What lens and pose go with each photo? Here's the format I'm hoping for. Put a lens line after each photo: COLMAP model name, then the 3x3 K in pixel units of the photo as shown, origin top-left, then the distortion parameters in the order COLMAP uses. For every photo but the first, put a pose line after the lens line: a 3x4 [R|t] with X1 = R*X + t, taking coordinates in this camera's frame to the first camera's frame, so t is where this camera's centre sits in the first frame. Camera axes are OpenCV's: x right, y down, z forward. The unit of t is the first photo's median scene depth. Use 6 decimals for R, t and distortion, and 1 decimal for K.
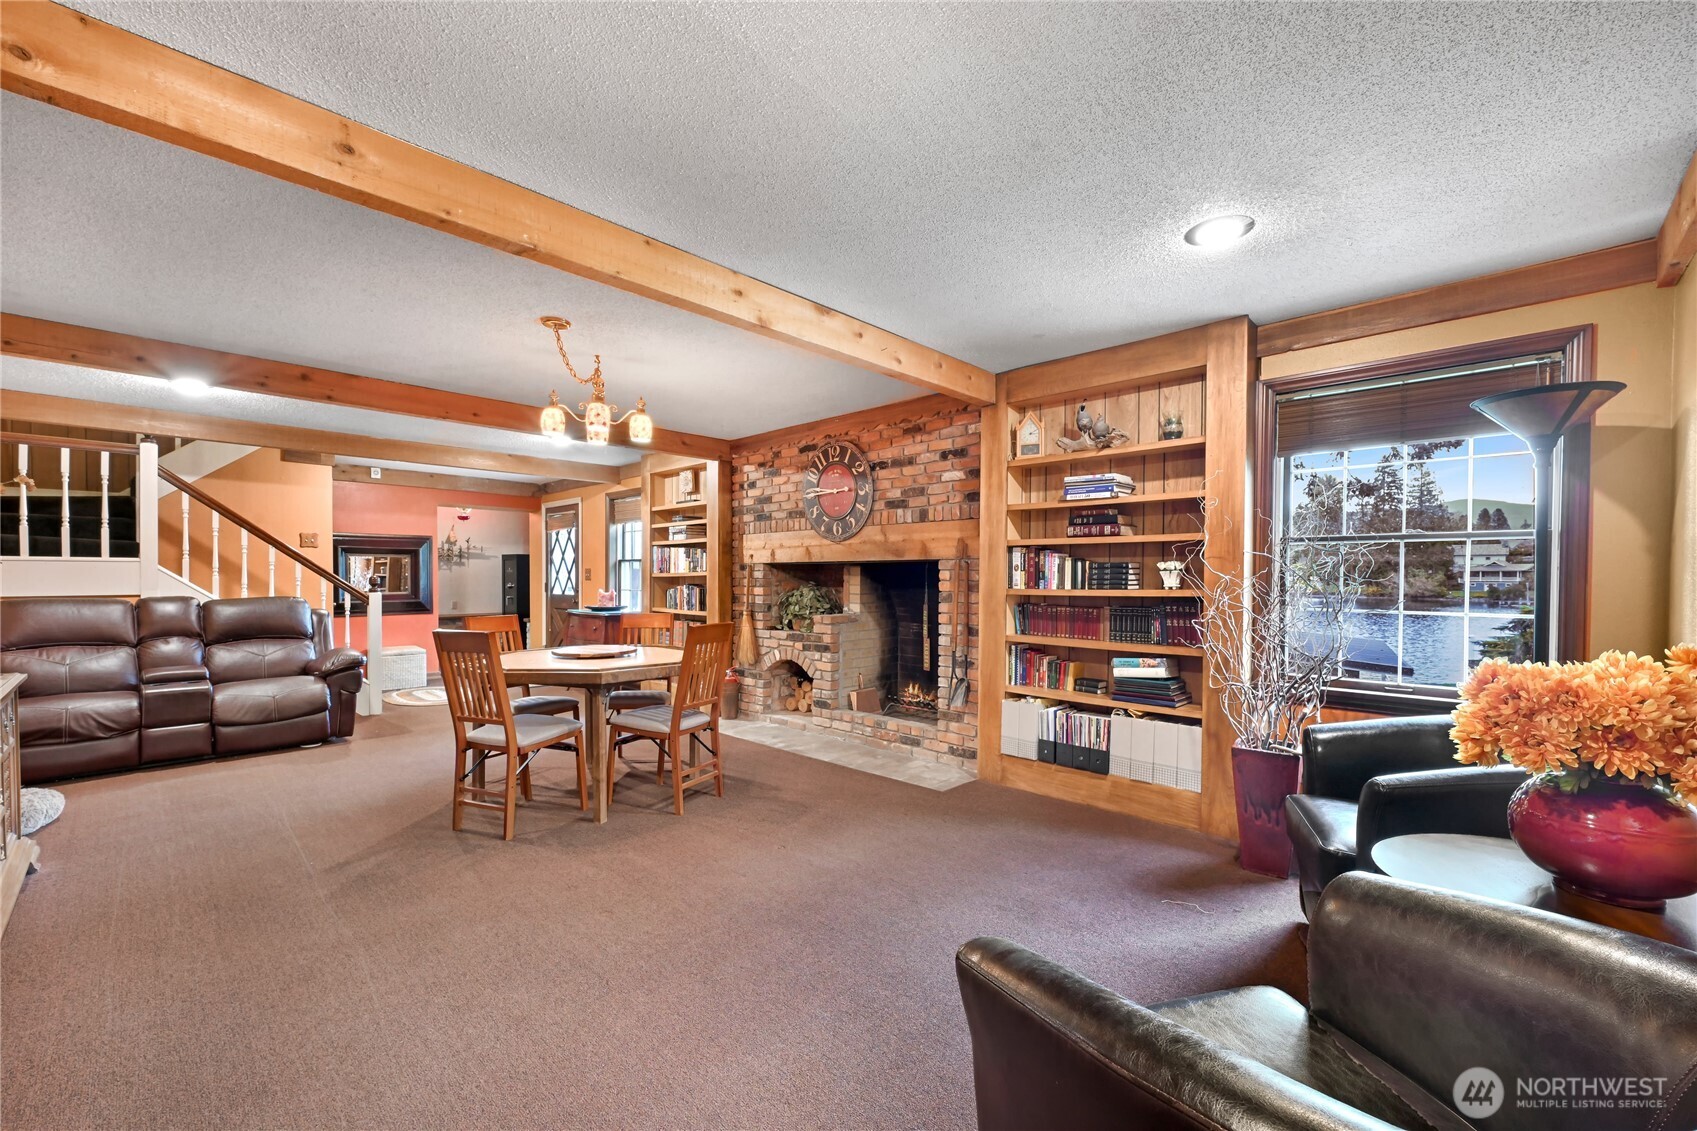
lens RADIAL K [[678.8, 0, 844.7], [0, 678.8, 575.3], [0, 0, 1]] dist [-0.000717, -0.000976]
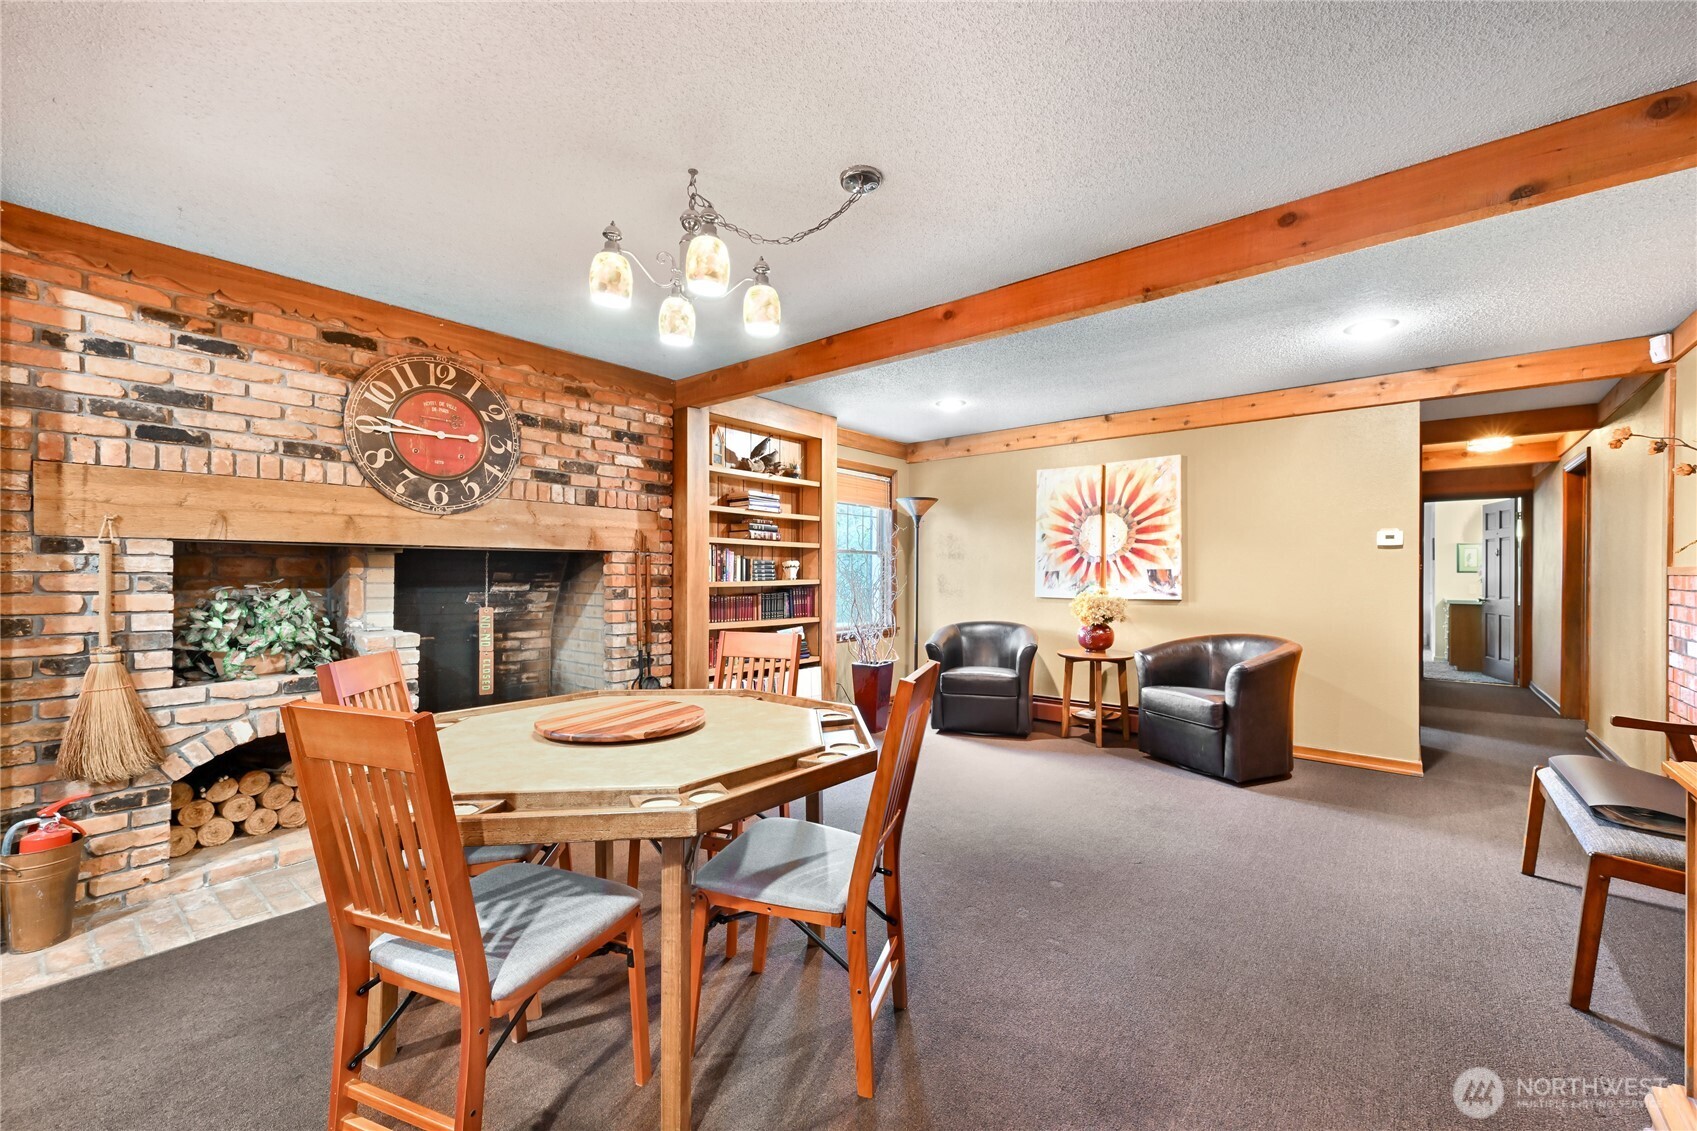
lens RADIAL K [[668.2, 0, 846.2], [0, 668.2, 567.1], [0, 0, 1]] dist [-0.000036, 0.000015]
pose [[-0.065312, 0.011387, 0.997800, -0.723922], [0.000213, 0.999935, -0.011397, 0.007161], [-0.997865, -0.000532, -0.065310, 0.726741]]
